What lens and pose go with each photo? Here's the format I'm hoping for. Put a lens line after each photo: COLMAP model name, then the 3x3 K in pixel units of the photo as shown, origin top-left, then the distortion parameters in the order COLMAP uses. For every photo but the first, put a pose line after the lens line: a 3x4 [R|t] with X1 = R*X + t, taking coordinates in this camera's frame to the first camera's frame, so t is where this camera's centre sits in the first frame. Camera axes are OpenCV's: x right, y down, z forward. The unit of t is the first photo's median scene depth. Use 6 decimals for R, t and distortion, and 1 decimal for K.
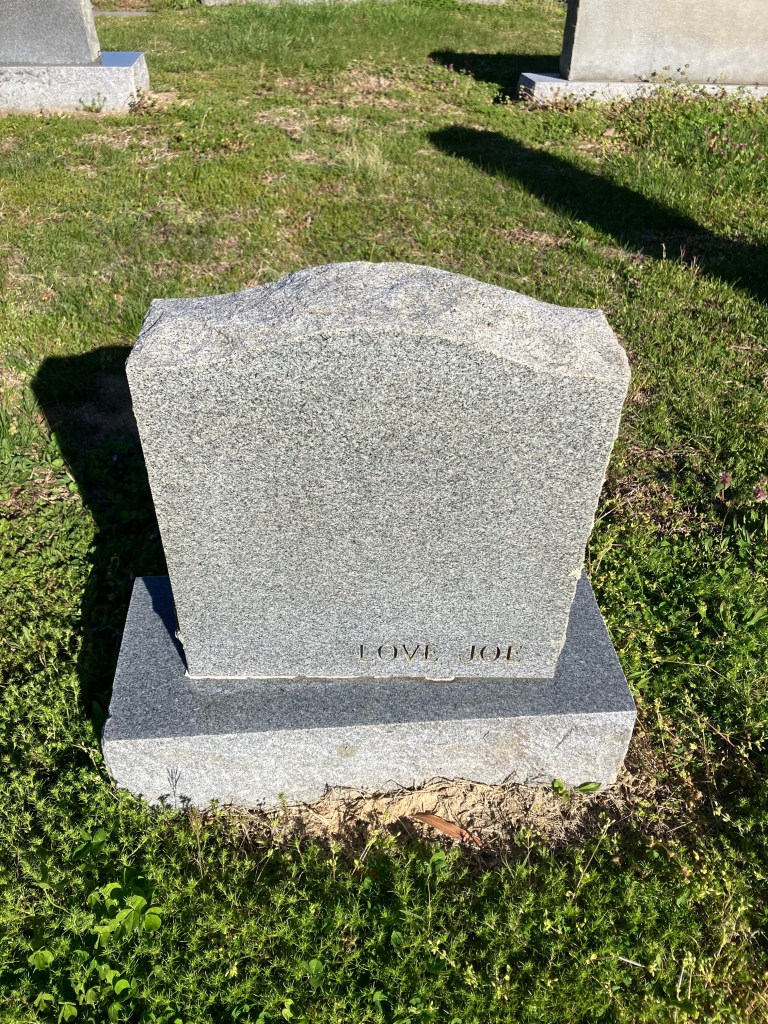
lens RADIAL K [[883.8, 0, 384.0], [0, 883.8, 512.0], [0, 0, 1]] dist [0.057925, -0.071731]
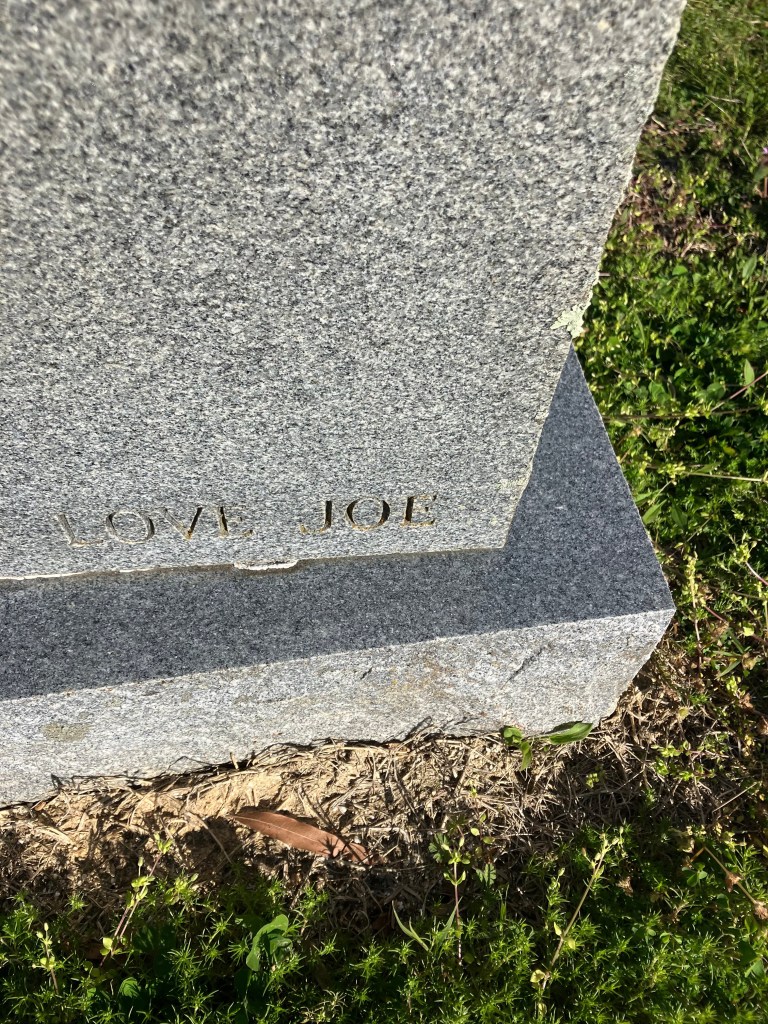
lens RADIAL K [[883.8, 0, 384.0], [0, 883.8, 512.0], [0, 0, 1]] dist [0.057925, -0.071731]
pose [[0.996413, -0.052925, 0.066035, 0.093931], [0.033871, 0.964496, 0.261918, 0.040139], [-0.077552, -0.258741, 0.962828, 0.541132]]
